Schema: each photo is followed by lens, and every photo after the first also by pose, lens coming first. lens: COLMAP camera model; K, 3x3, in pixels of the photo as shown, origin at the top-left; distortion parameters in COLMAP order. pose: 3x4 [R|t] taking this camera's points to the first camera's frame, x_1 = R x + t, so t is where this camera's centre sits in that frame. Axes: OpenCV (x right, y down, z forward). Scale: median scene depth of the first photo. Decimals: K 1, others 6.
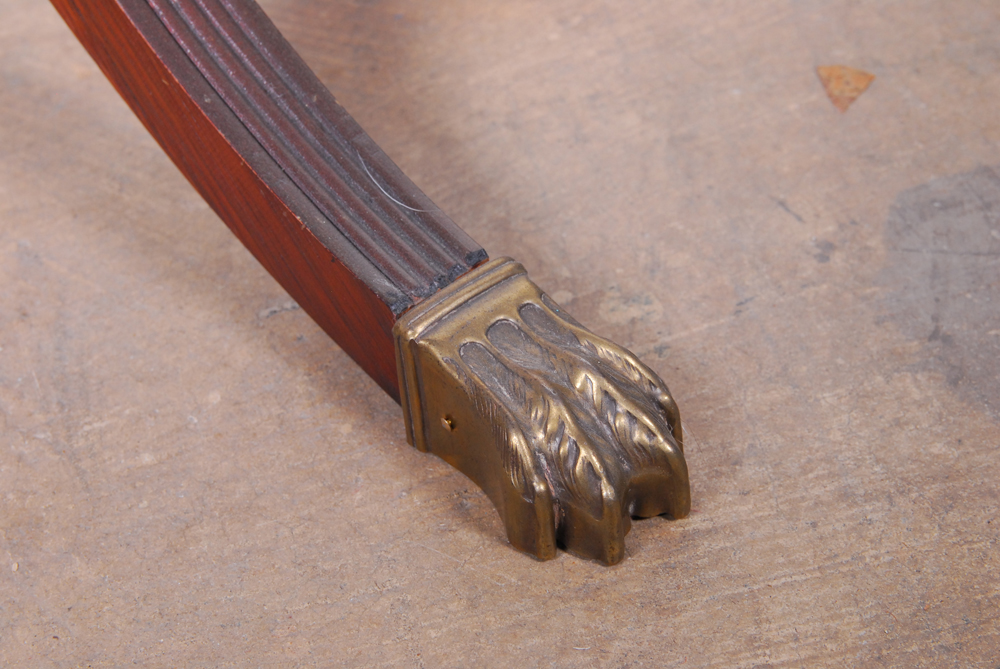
lens RADIAL K [[1872.2, 0, 500.0], [0, 1872.2, 334.5], [0, 0, 1]] dist [-0.051510, -0.099203]
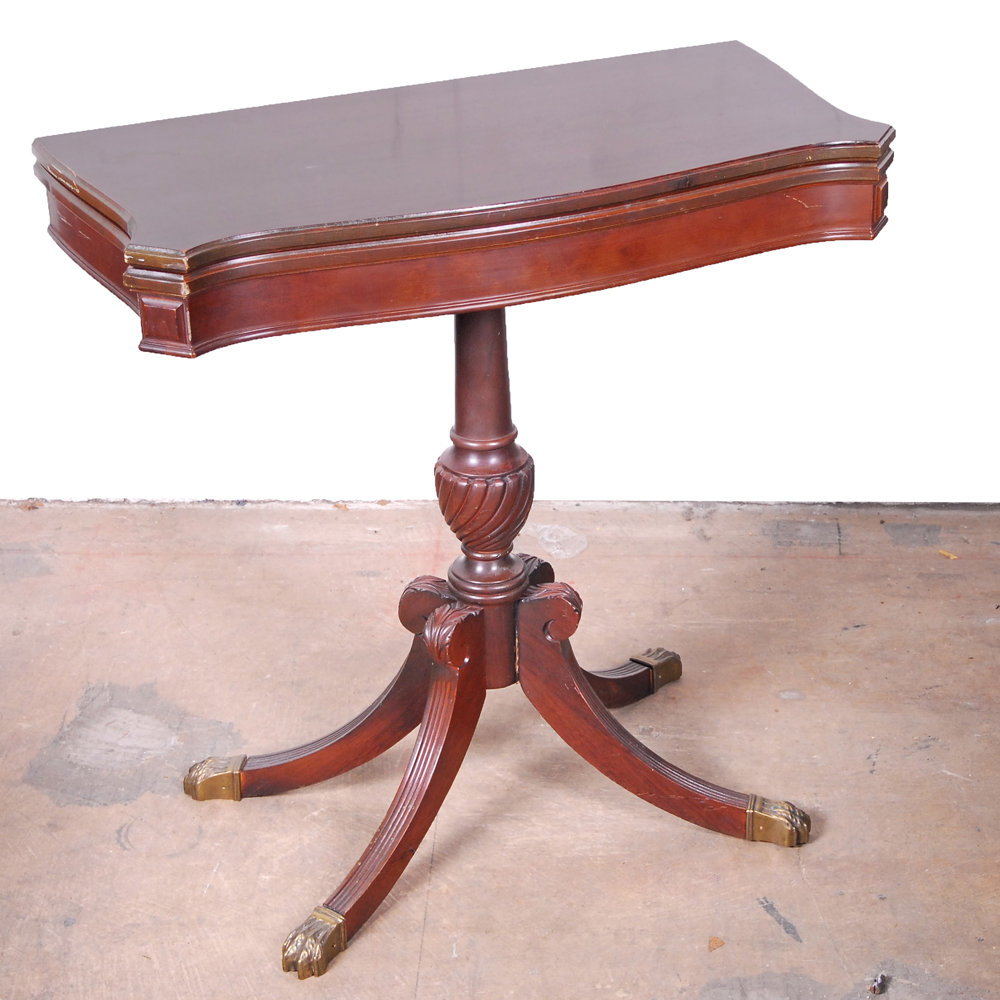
lens RADIAL K [[2179.6, 0, 500.0], [0, 2179.6, 500.0], [0, 0, 1]] dist [-0.015269, 0.058002]
pose [[0.958299, 0.177607, -0.223870, 0.647105], [-0.223564, 0.953905, -0.200212, -0.029323], [0.177992, 0.241912, 0.953833, -3.521452]]
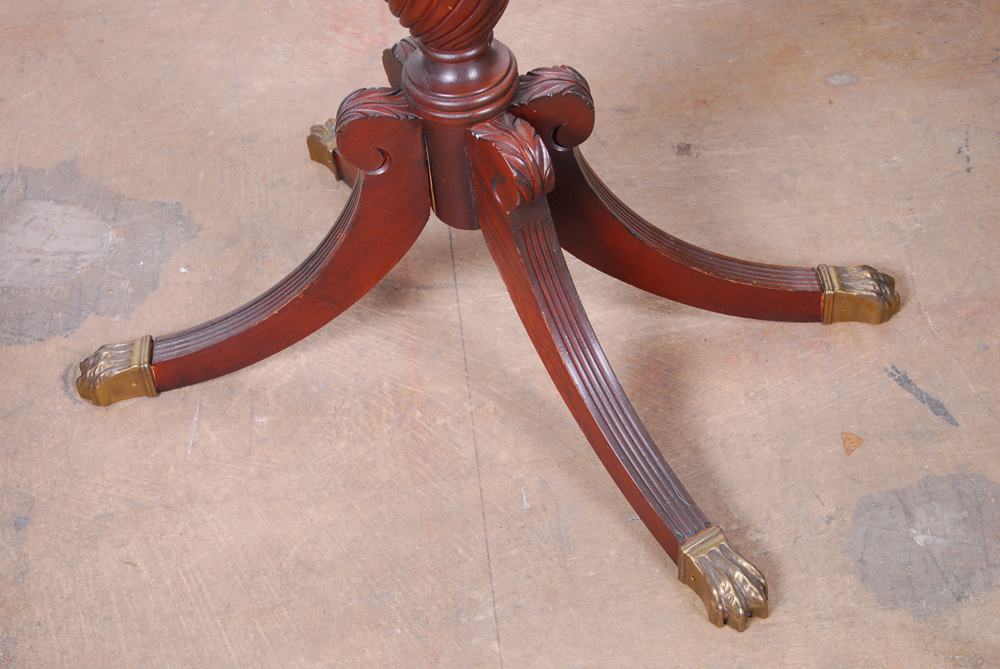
lens RADIAL K [[1667.6, 0, 500.0], [0, 1667.6, 334.5], [0, 0, 1]] dist [0.001893, 0.088665]
pose [[0.989558, 0.100453, -0.103364, -0.091394], [-0.092625, 0.992646, 0.077945, -0.499965], [0.110433, -0.067557, 0.991585, -1.624579]]
